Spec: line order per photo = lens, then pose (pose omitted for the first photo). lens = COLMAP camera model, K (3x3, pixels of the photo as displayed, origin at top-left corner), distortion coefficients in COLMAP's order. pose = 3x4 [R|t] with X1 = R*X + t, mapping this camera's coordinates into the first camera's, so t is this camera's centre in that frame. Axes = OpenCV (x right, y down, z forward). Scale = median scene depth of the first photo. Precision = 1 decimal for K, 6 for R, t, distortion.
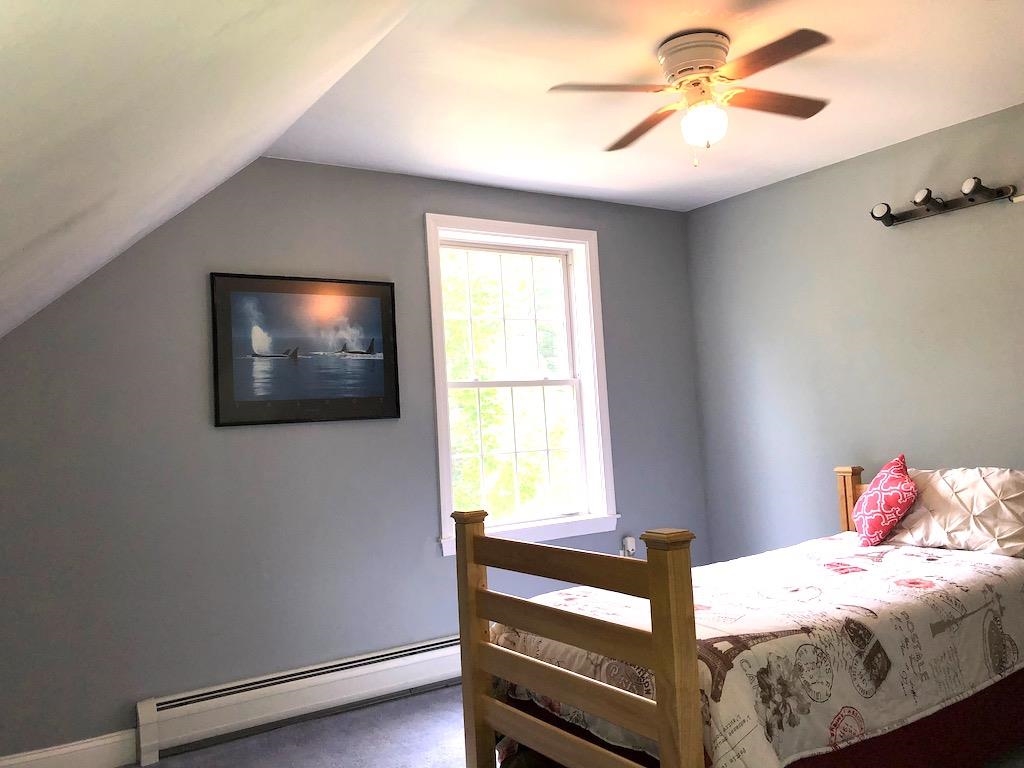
lens RADIAL K [[838.4, 0, 507.1], [0, 838.4, 370.3], [0, 0, 1]] dist [0.059816, -0.044034]
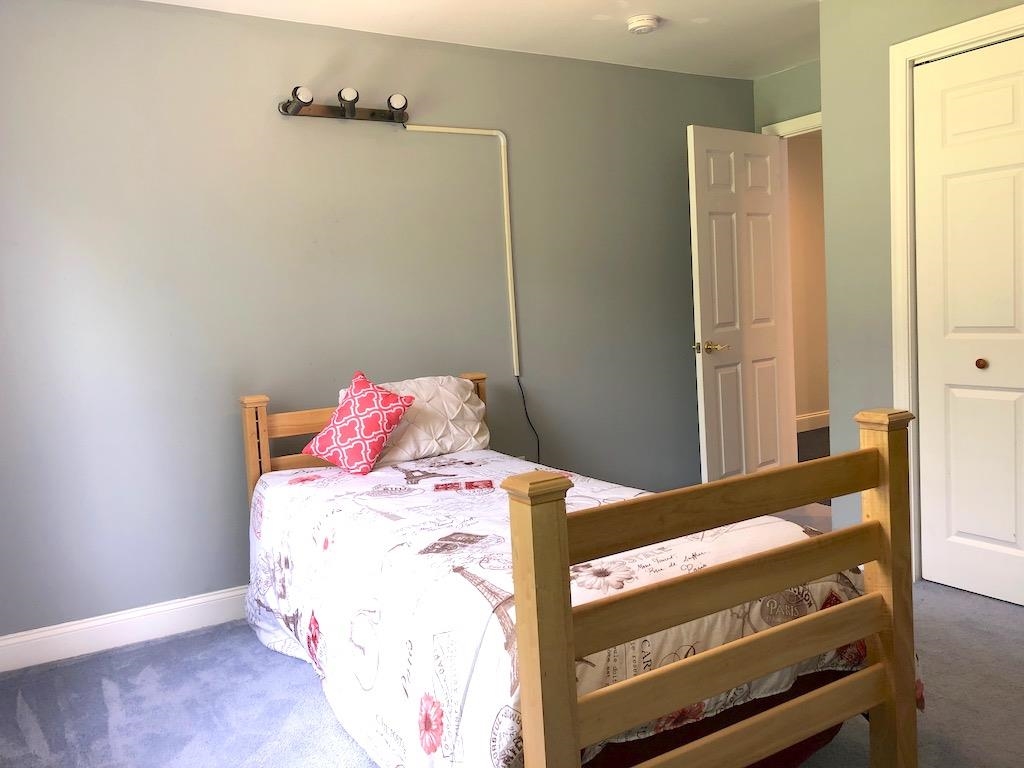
lens RADIAL K [[838.4, 0, 507.1], [0, 838.4, 370.3], [0, 0, 1]] dist [0.059816, -0.044034]
pose [[0.035337, -0.025328, 0.999054, -0.478018], [-0.000690, 0.999678, 0.025368, 0.079888], [-0.999375, -0.001586, 0.035308, 0.866762]]
